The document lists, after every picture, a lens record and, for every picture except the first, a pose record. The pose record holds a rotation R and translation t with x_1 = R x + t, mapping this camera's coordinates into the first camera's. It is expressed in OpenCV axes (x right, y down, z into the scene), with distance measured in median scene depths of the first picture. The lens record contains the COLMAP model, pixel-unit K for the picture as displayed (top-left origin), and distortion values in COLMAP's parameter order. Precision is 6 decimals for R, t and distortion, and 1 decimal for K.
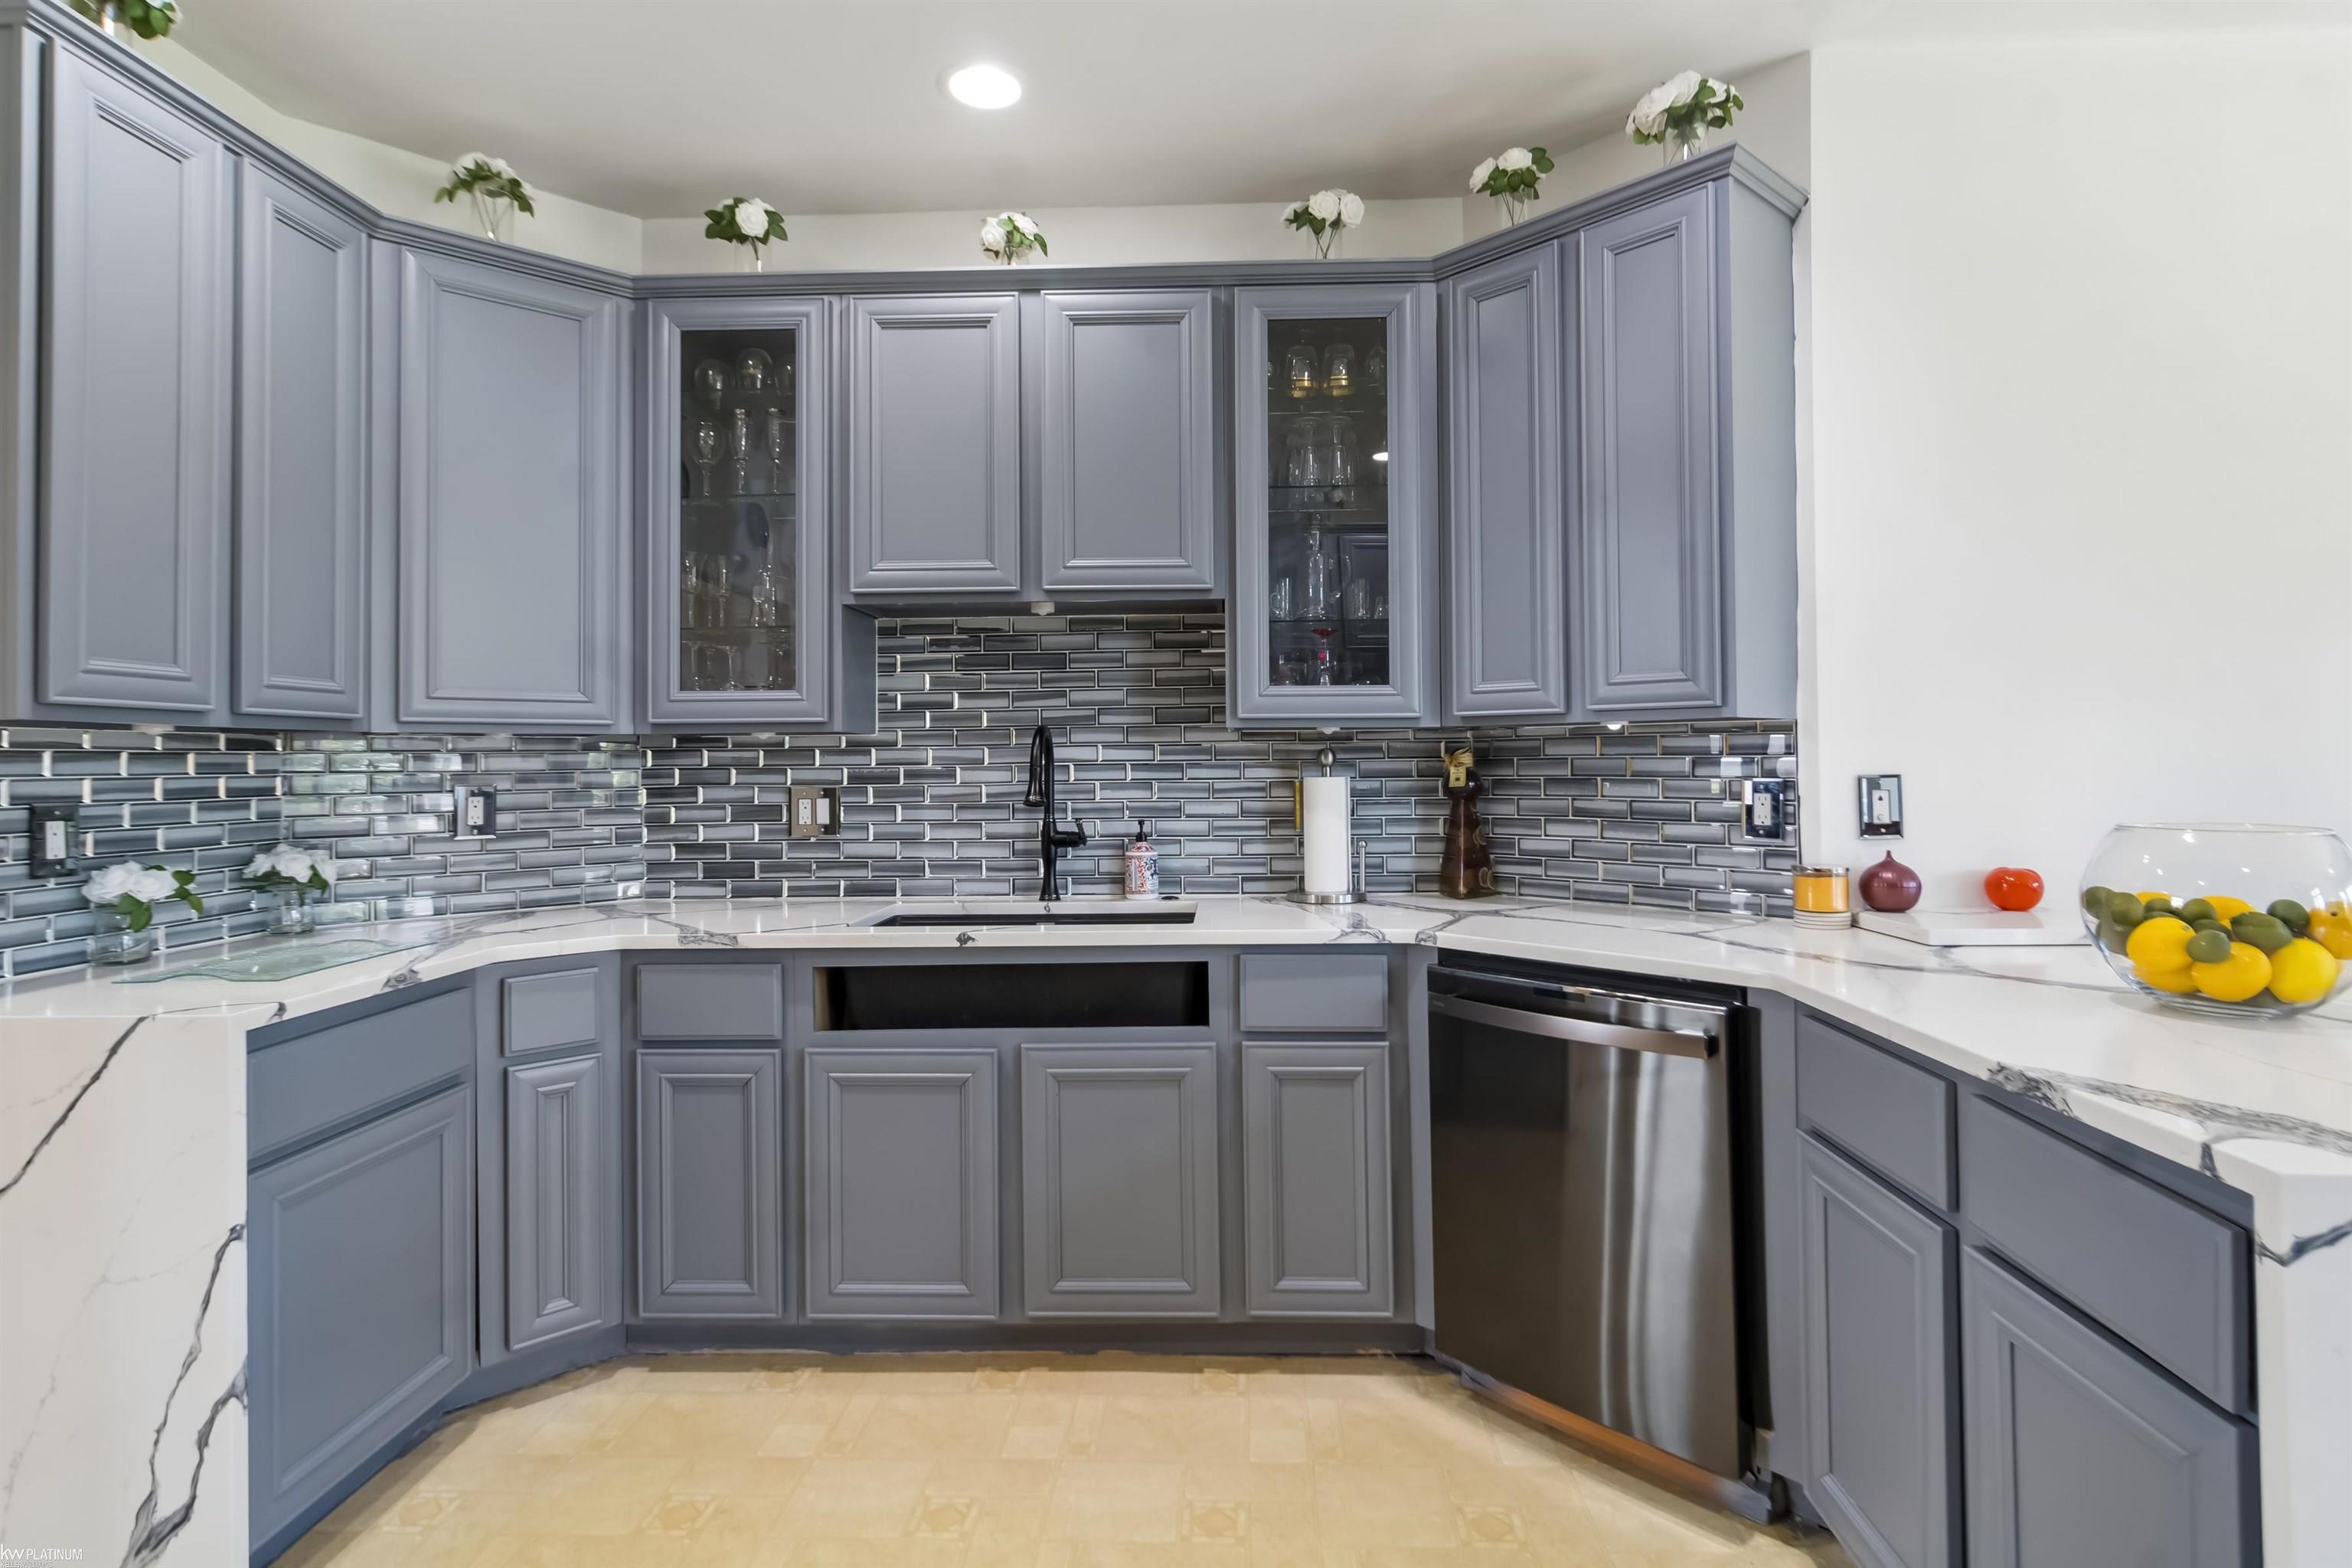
lens RADIAL K [[1222.0, 0, 1193.7], [0, 1222.0, 735.5], [0, 0, 1]] dist [-0.000396, -0.000759]
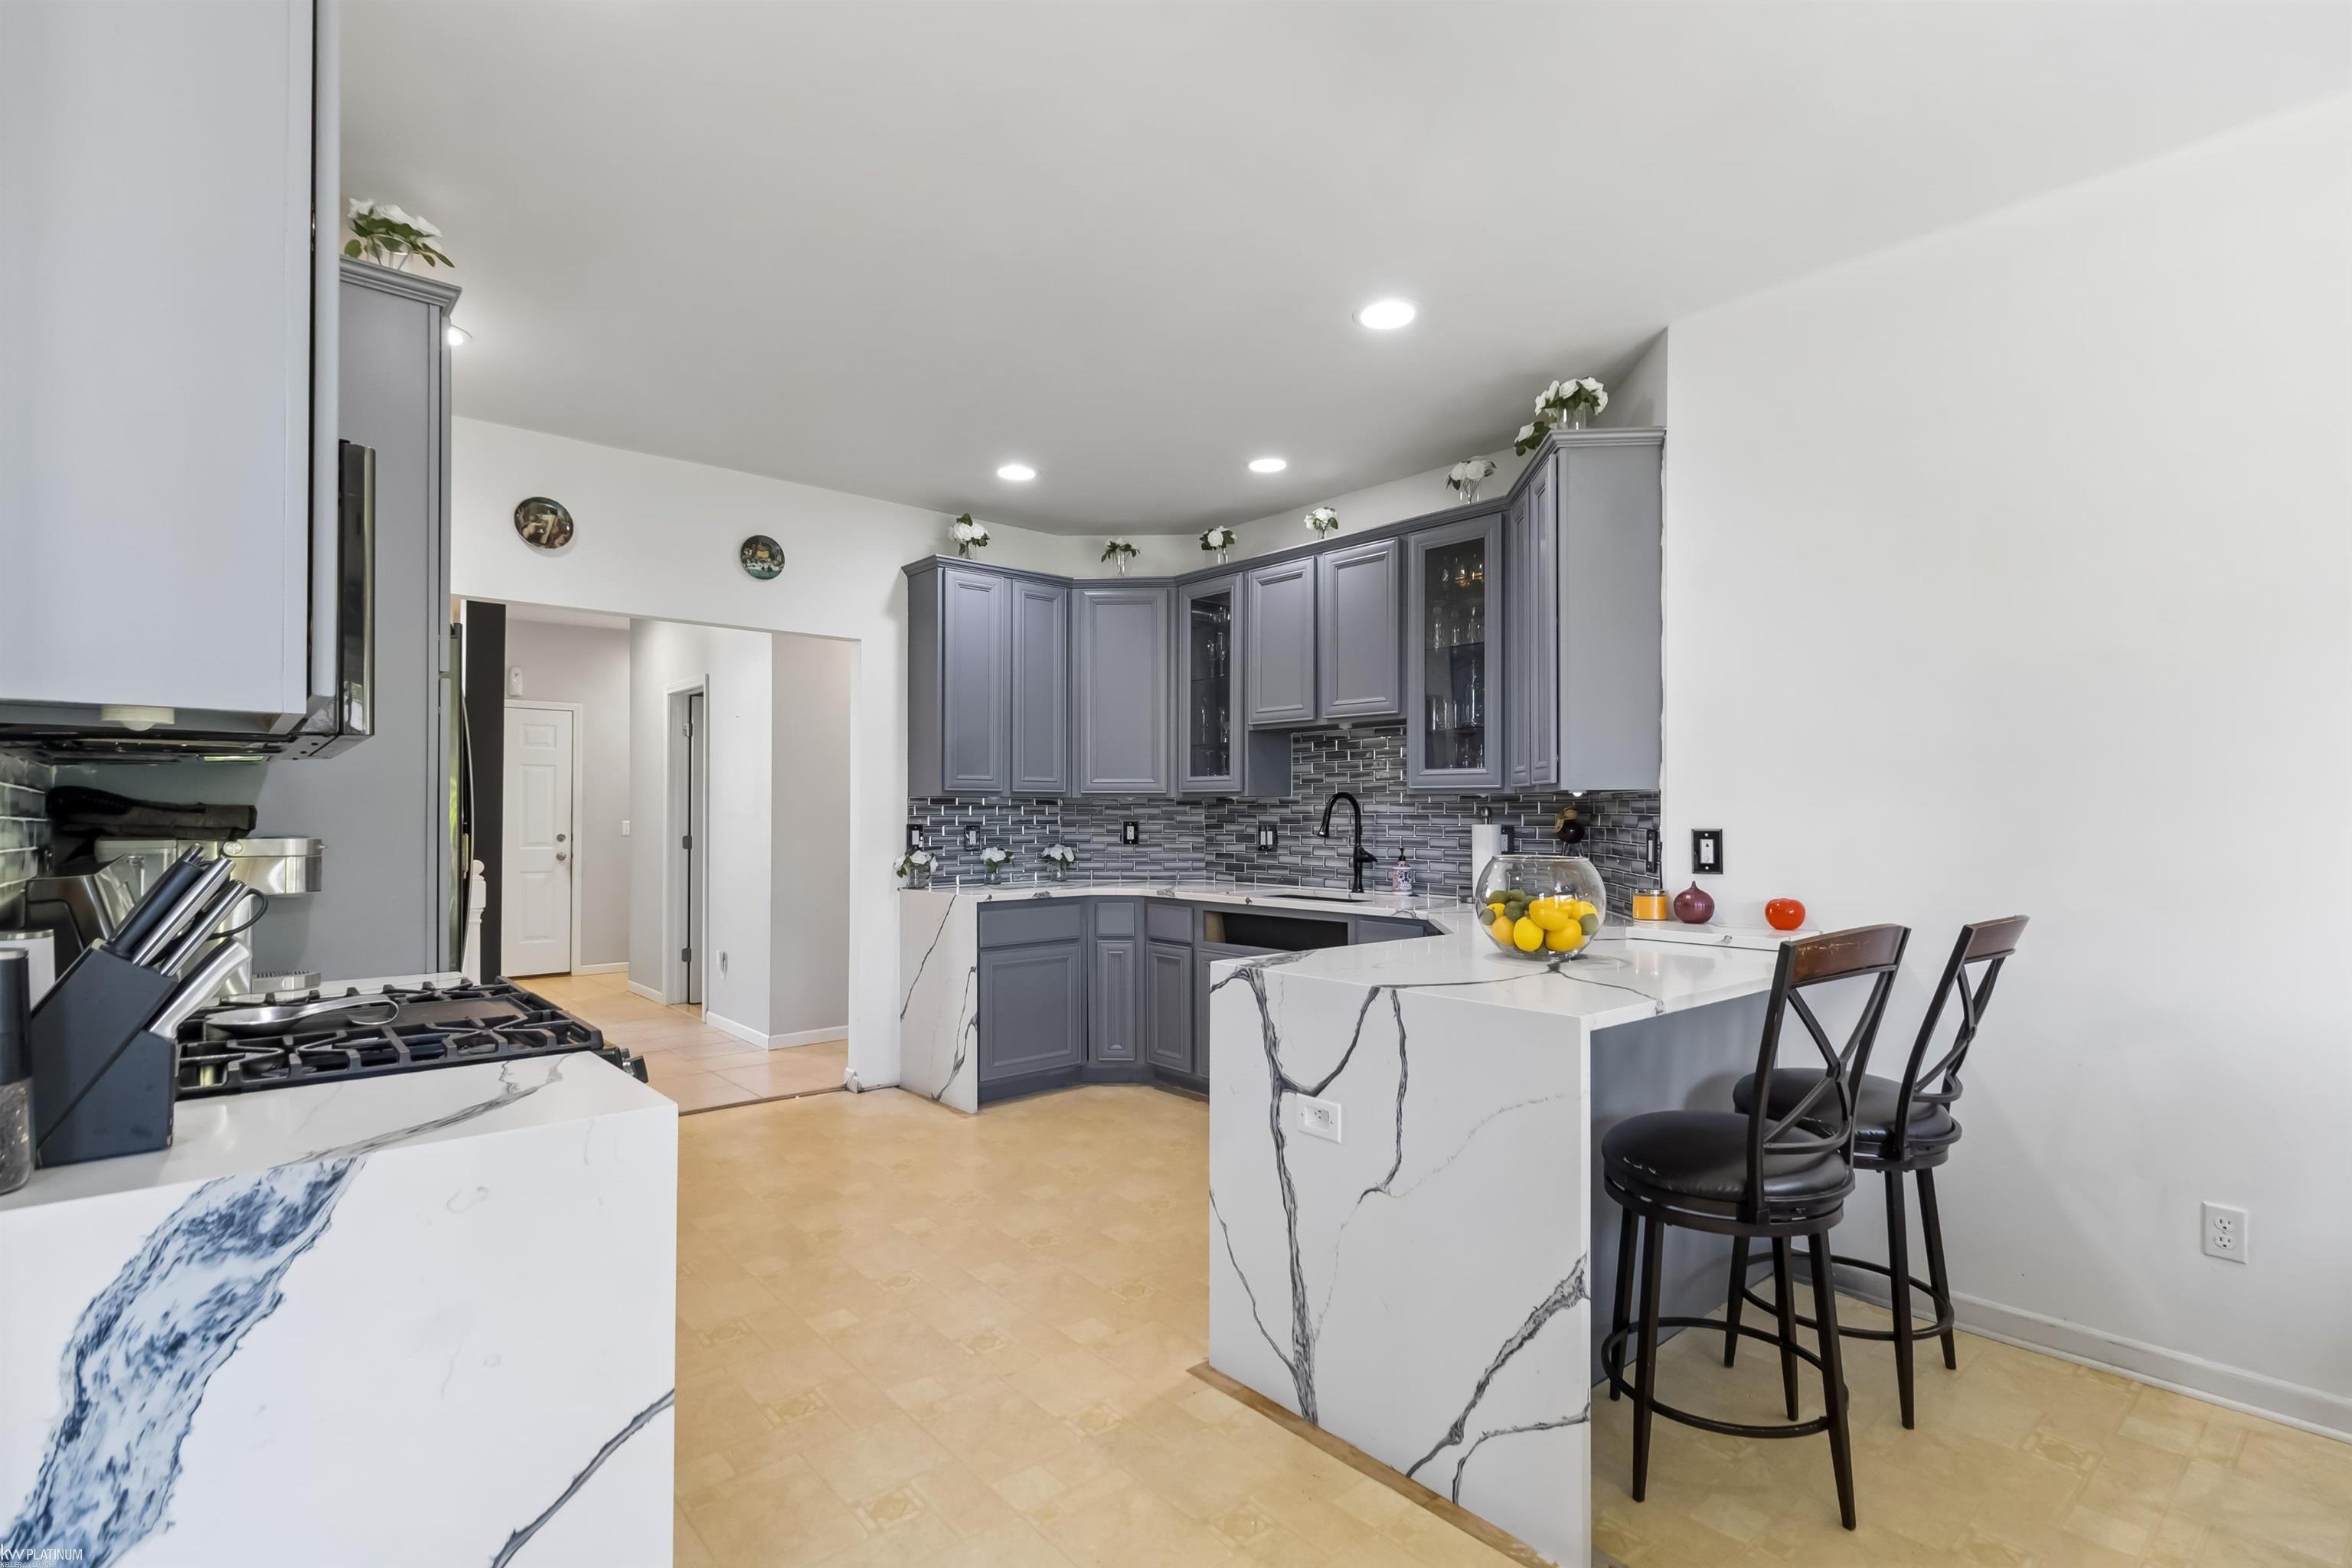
lens RADIAL K [[1120.2, 0, 1175.4], [0, 1120.2, 793.9], [0, 0, 1]] dist [0.000571, 0.000238]
pose [[0.675752, -0.001647, -0.737127, 0.961927], [0.010199, 0.999923, 0.007116, -0.021156], [0.737058, -0.012327, 0.675717, -0.292690]]
